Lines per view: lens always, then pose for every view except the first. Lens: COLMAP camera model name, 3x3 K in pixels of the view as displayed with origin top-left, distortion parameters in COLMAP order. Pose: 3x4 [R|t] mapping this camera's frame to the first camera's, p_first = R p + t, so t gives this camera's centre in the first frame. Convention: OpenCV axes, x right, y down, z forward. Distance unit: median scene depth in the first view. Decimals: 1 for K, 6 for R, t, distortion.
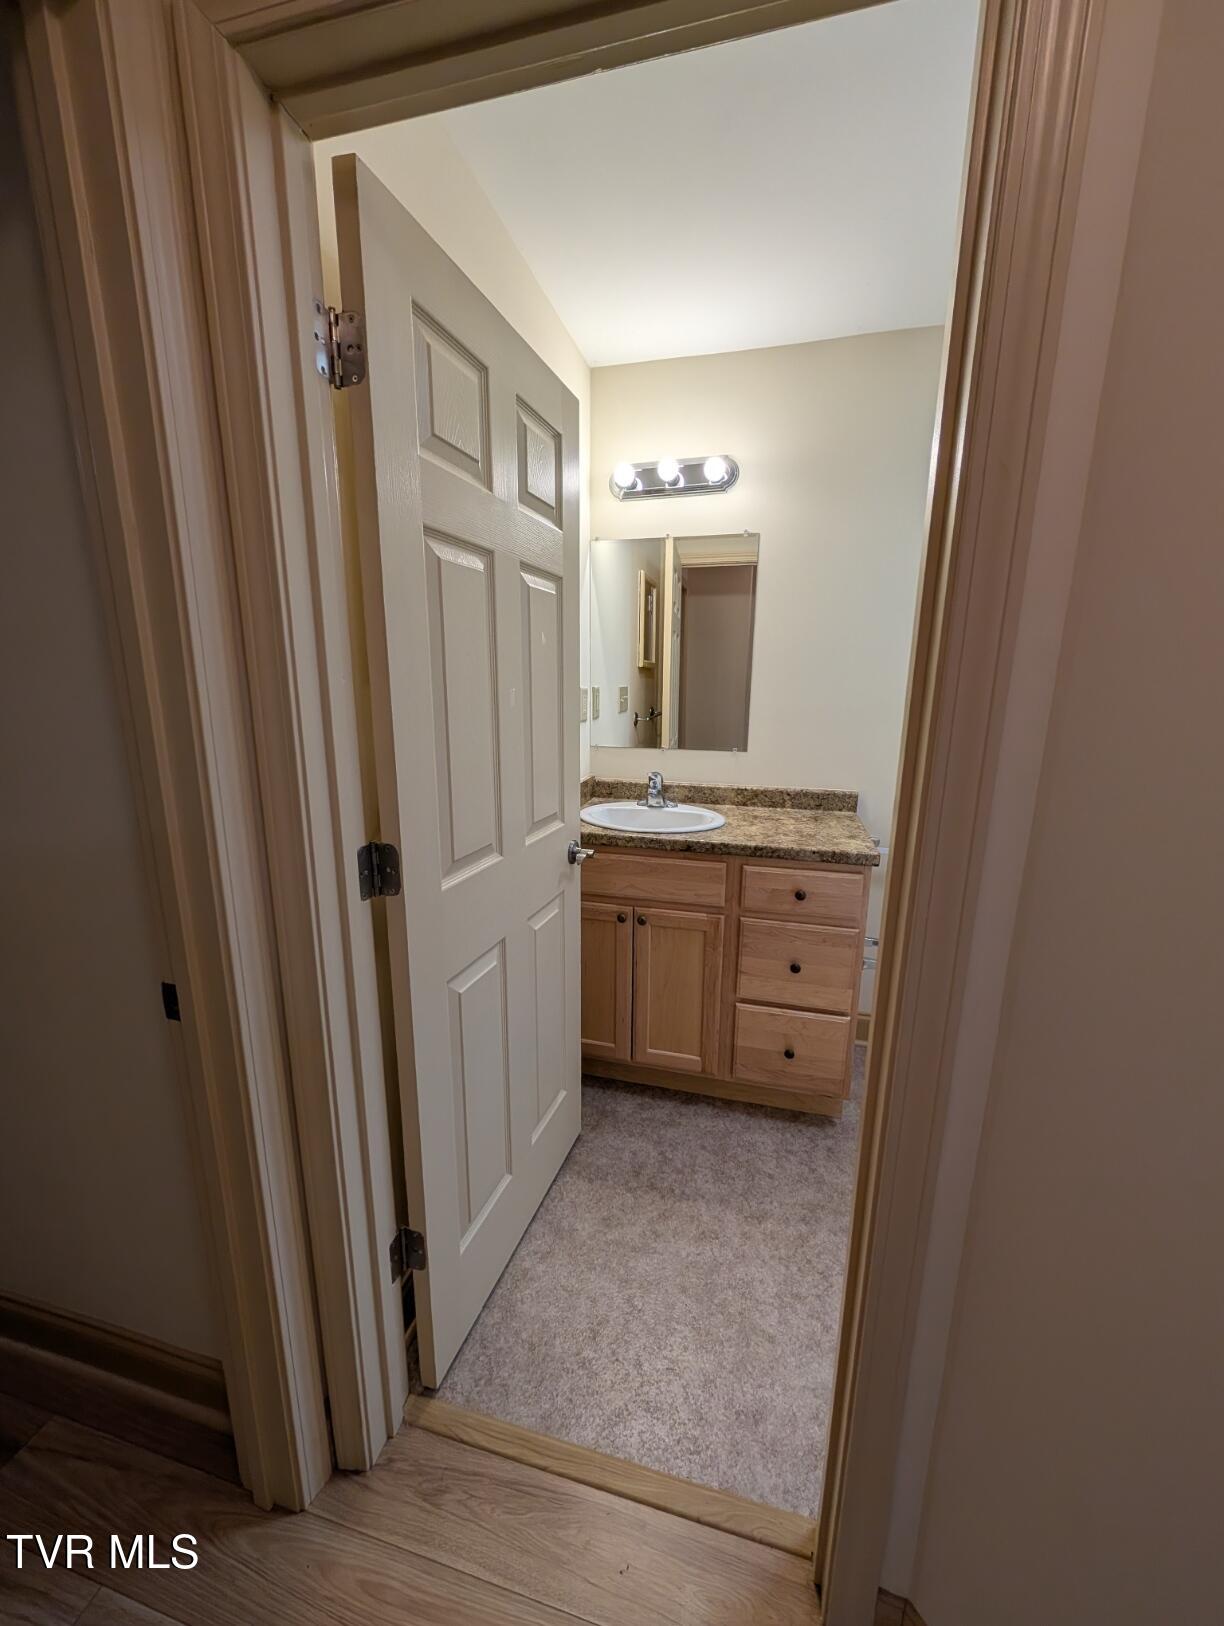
lens RADIAL K [[611.6, 0, 612.3], [0, 611.6, 807.2], [0, 0, 1]] dist [-0.000161, -0.000573]
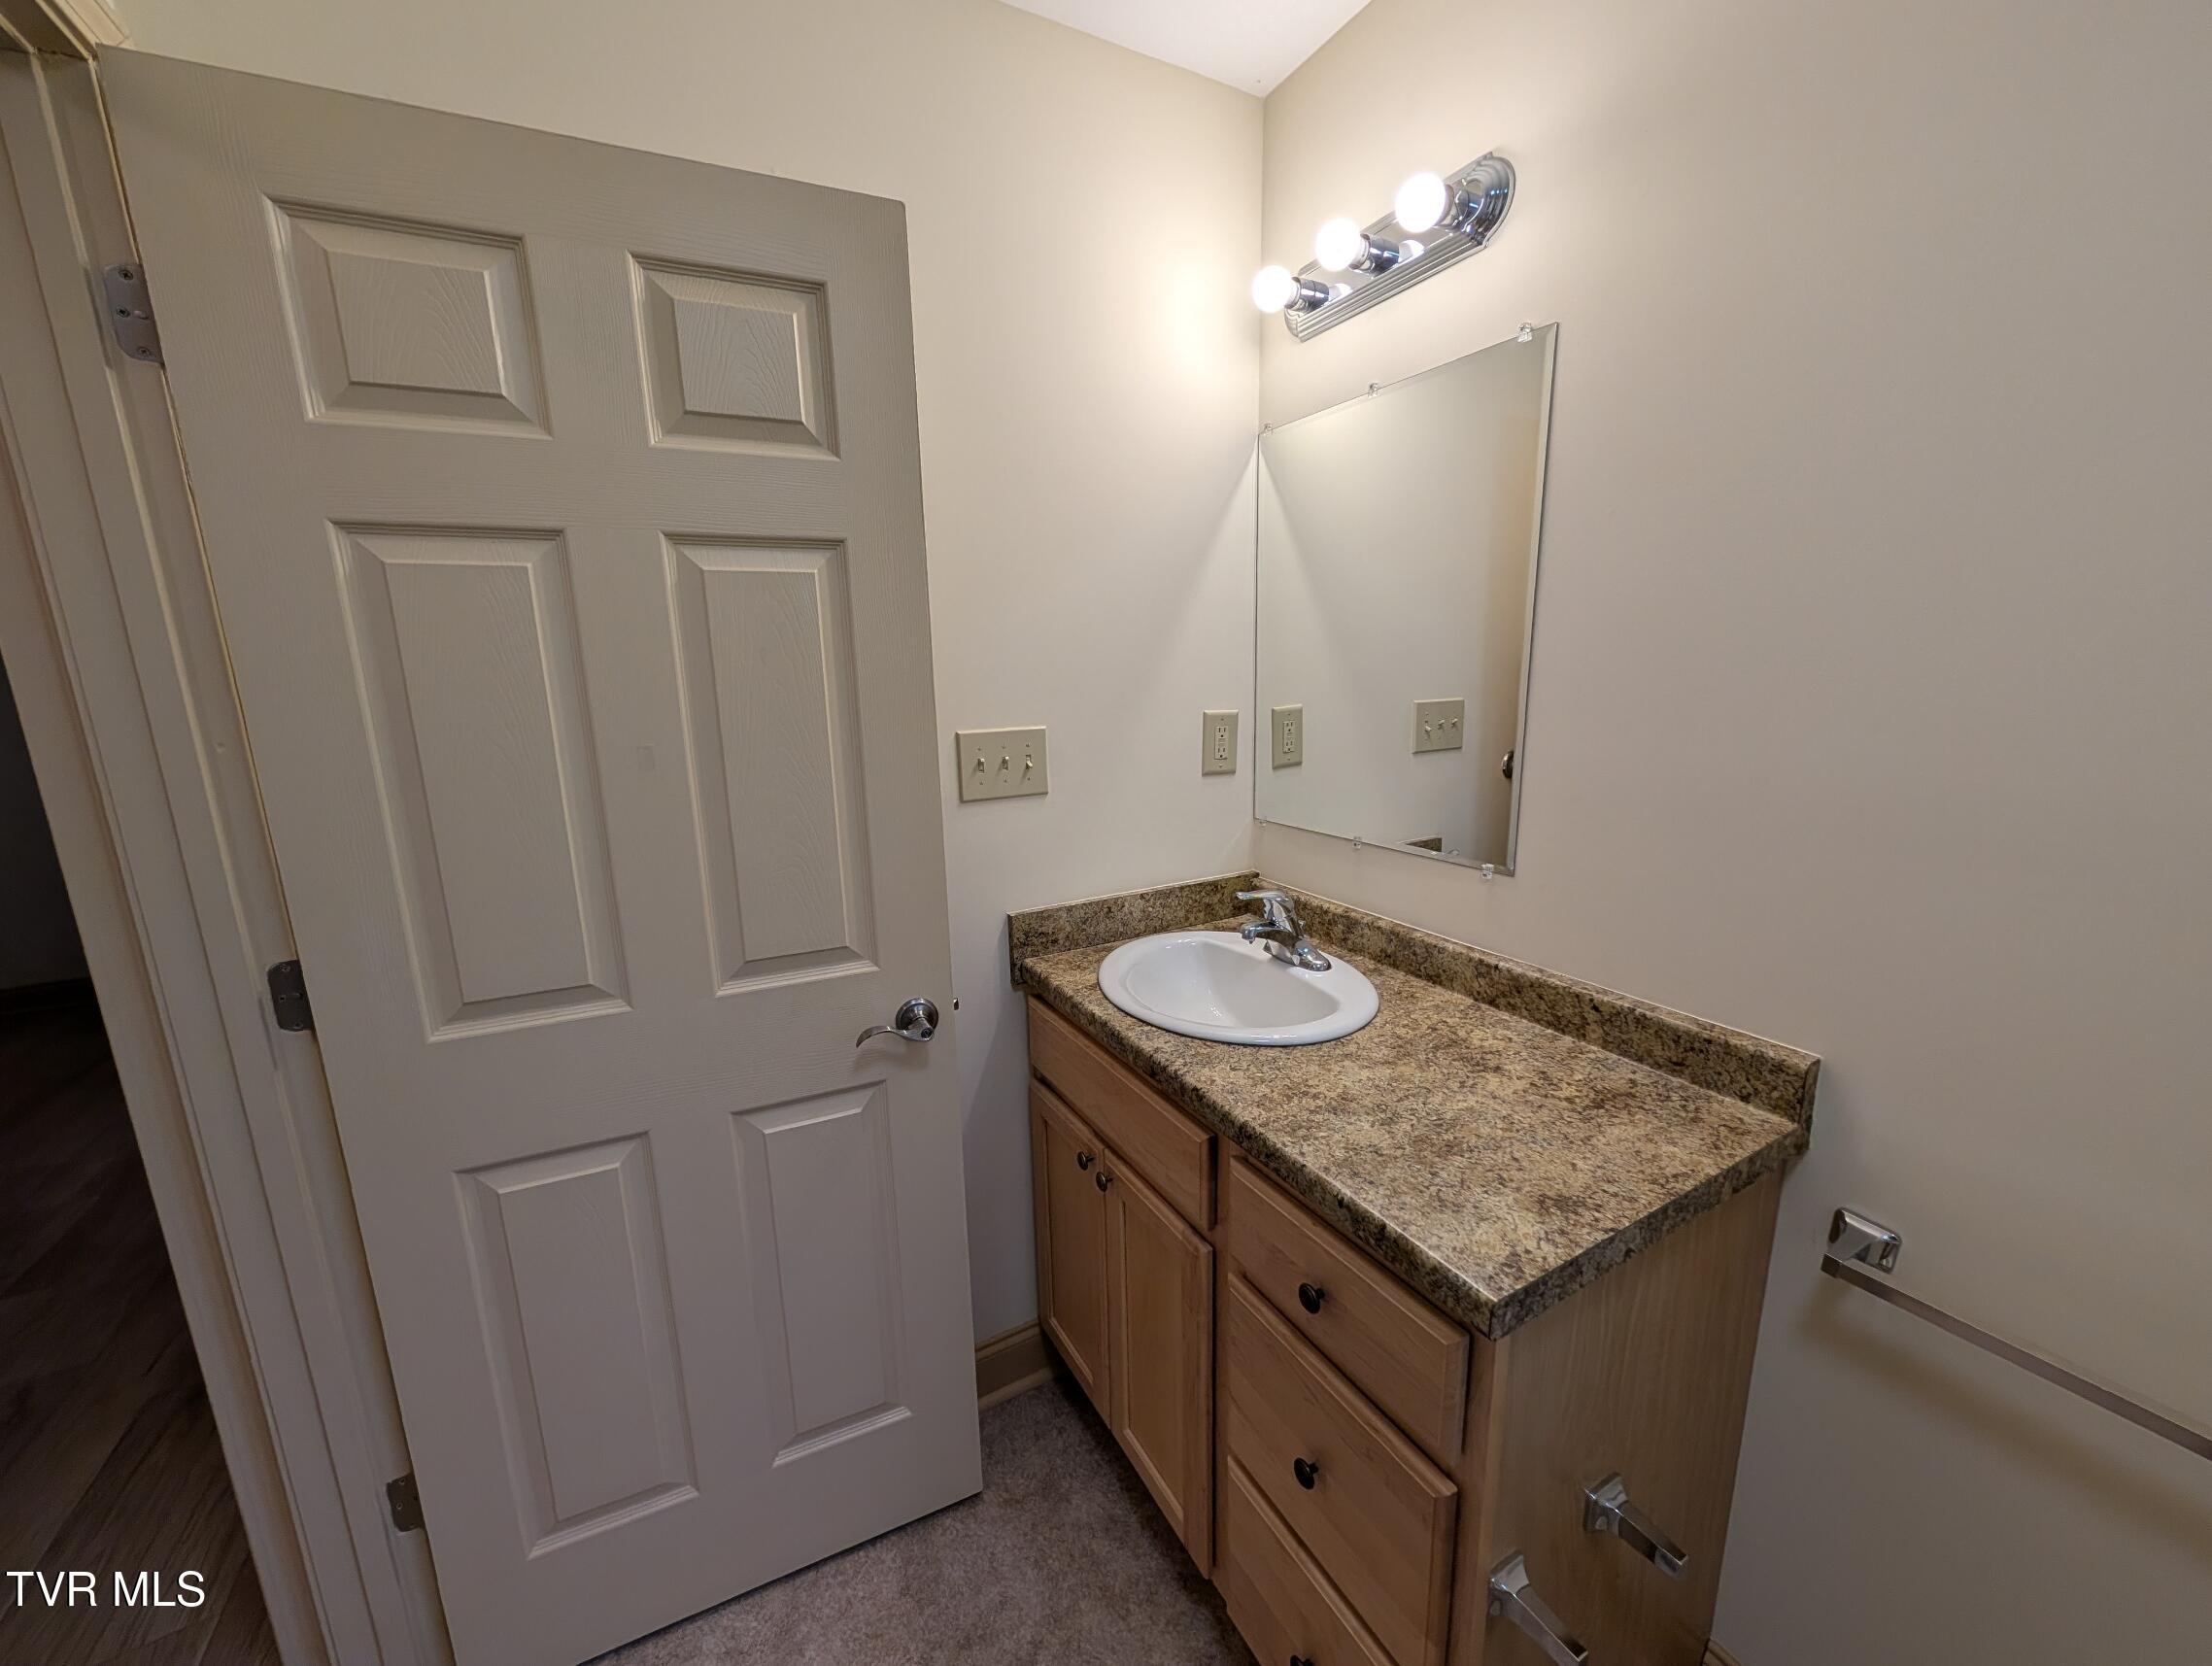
lens RADIAL K [[832.0, 0, 1107.0], [0, 832.0, 836.0], [0, 0, 1]] dist [-0.000161, -0.000573]
pose [[0.689756, 0.121737, -0.713734, 0.438924], [-0.122816, 0.991151, 0.050364, -0.116026], [0.713549, 0.052919, 0.698604, 0.433123]]
